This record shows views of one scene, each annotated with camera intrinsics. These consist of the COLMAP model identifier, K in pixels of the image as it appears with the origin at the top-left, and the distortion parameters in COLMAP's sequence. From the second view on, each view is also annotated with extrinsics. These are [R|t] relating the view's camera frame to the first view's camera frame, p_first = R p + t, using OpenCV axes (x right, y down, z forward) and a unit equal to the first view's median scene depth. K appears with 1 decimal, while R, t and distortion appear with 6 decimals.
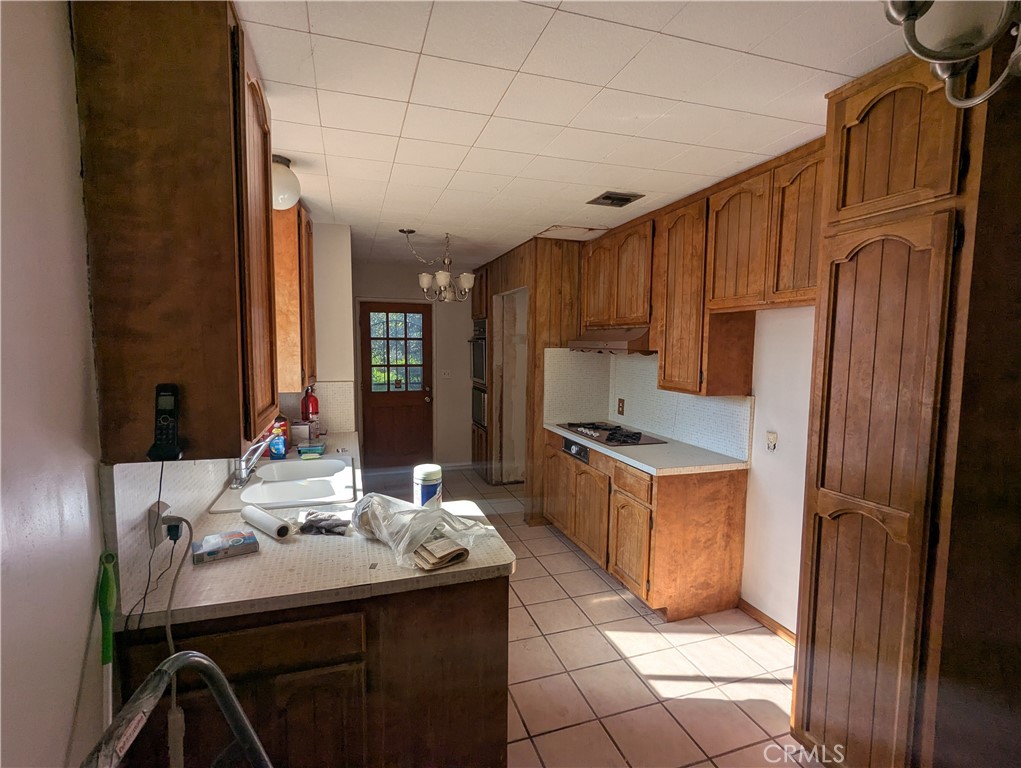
lens RADIAL K [[485.6, 0, 509.0], [0, 485.6, 388.8], [0, 0, 1]] dist [-0.001528, -0.000394]
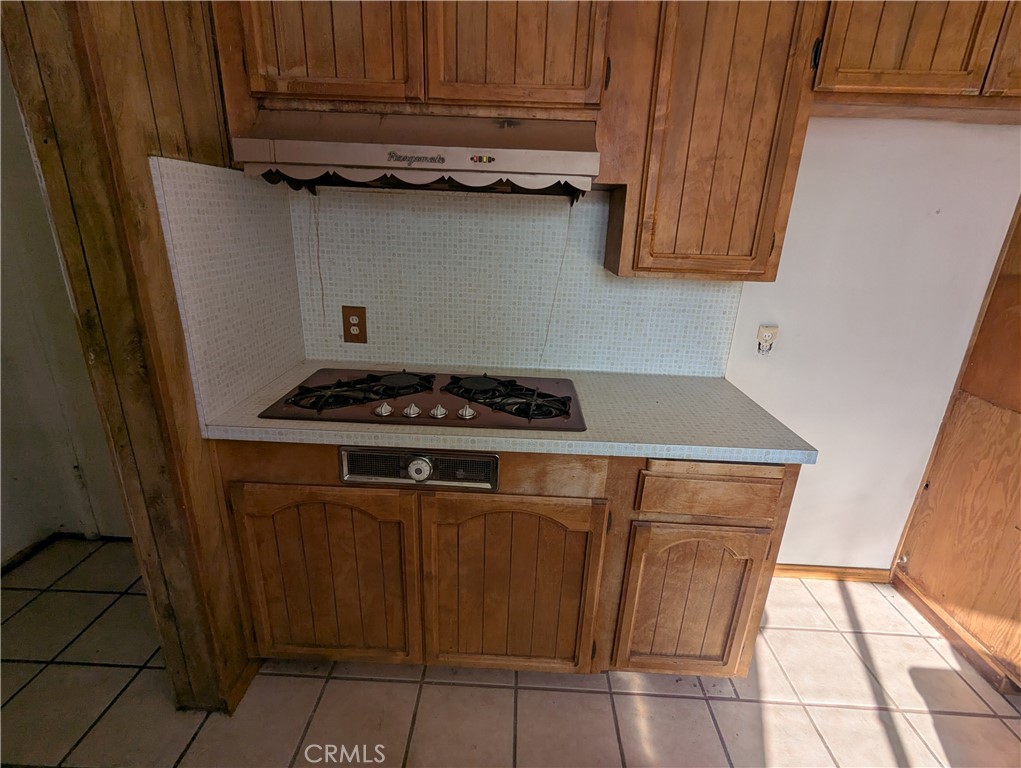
lens RADIAL K [[488.6, 0, 509.4], [0, 488.6, 393.0], [0, 0, 1]] dist [0.000437, 0.000143]
pose [[0.342294, -0.312117, 0.886238, -0.185701], [0.057069, 0.948380, 0.311961, -0.048154], [-0.937858, -0.056205, 0.342437, 1.019442]]
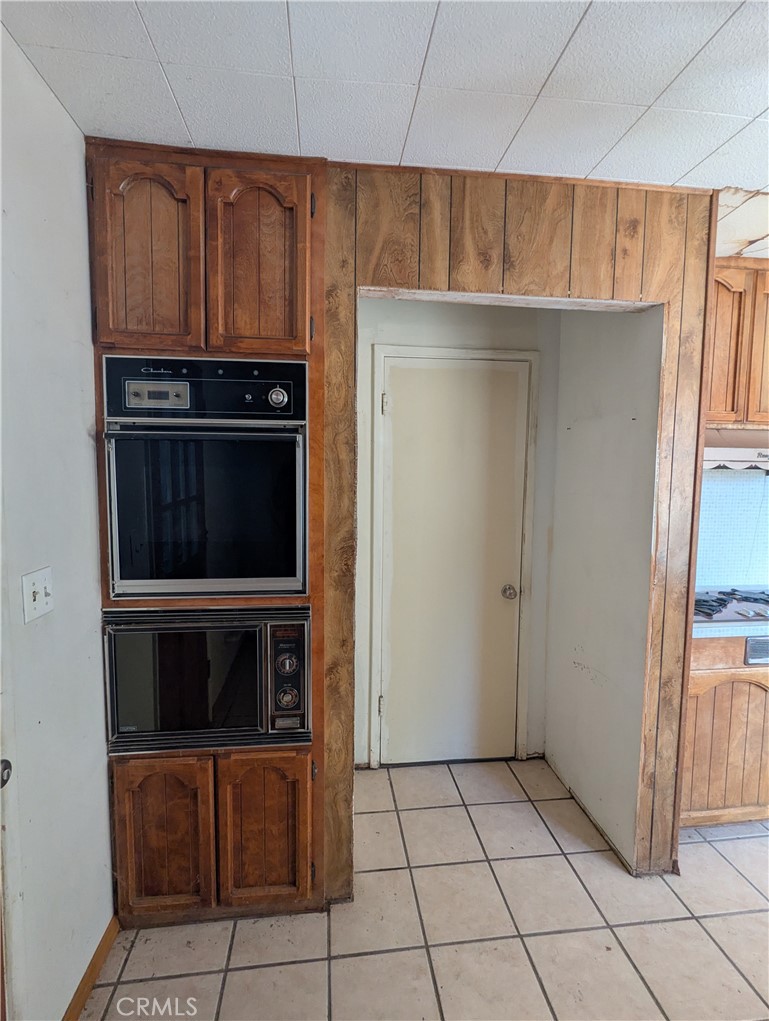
lens RADIAL K [[485.6, 0, 378.2], [0, 485.6, 508.0], [0, 0, 1]] dist [-0.001528, -0.000394]
pose [[0.203134, -0.084288, 0.975516, -0.588204], [0.086821, 0.993914, 0.067798, -0.133858], [-0.975294, 0.070923, 0.209216, 1.663307]]
